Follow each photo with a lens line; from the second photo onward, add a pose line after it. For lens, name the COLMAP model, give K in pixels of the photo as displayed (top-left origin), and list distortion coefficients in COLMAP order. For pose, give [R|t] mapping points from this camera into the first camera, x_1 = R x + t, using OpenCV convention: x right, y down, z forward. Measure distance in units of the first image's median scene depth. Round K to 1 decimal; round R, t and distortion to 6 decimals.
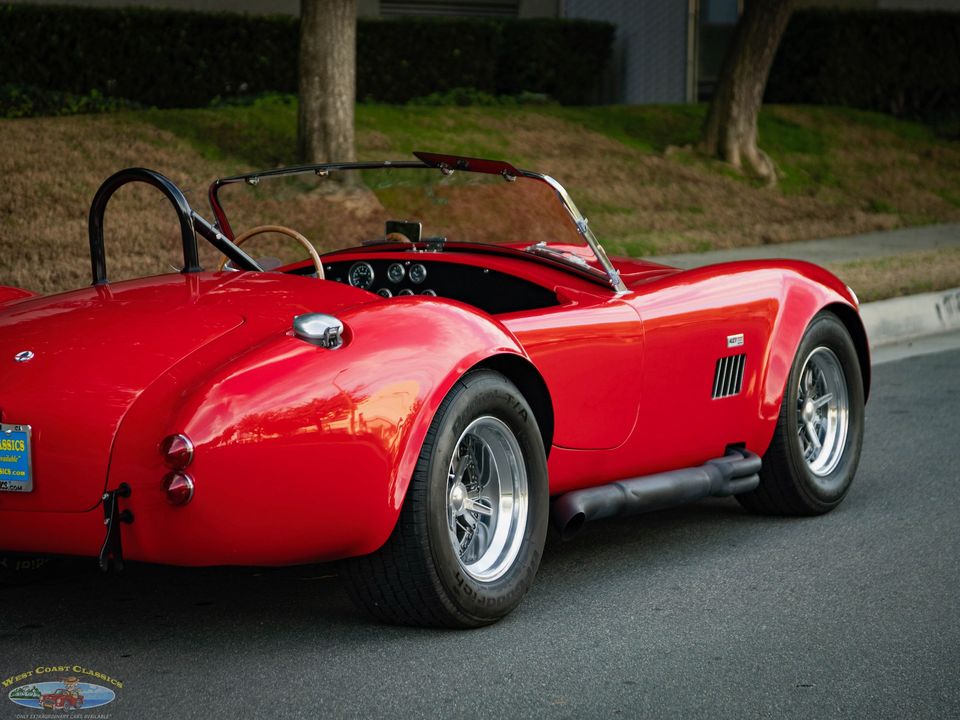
lens RADIAL K [[3385.1, 0, 480.4], [0, 3385.1, 358.0], [0, 0, 1]] dist [0.233386, -2.455143]
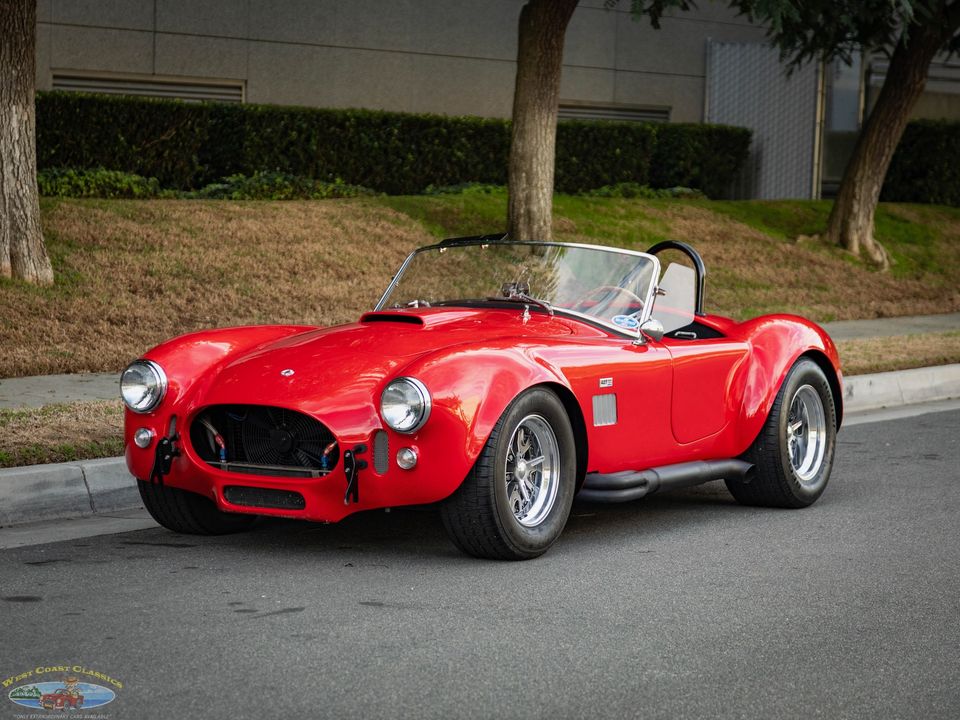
lens RADIAL K [[3028.1, 0, 477.2], [0, 3028.1, 388.1], [0, 0, 1]] dist [0.062061, 0.444900]
pose [[0.998540, 0.028419, -0.045937, -0.010403], [-0.028879, 0.999539, -0.009373, 0.006801], [0.045650, 0.010686, 0.998900, -0.106732]]
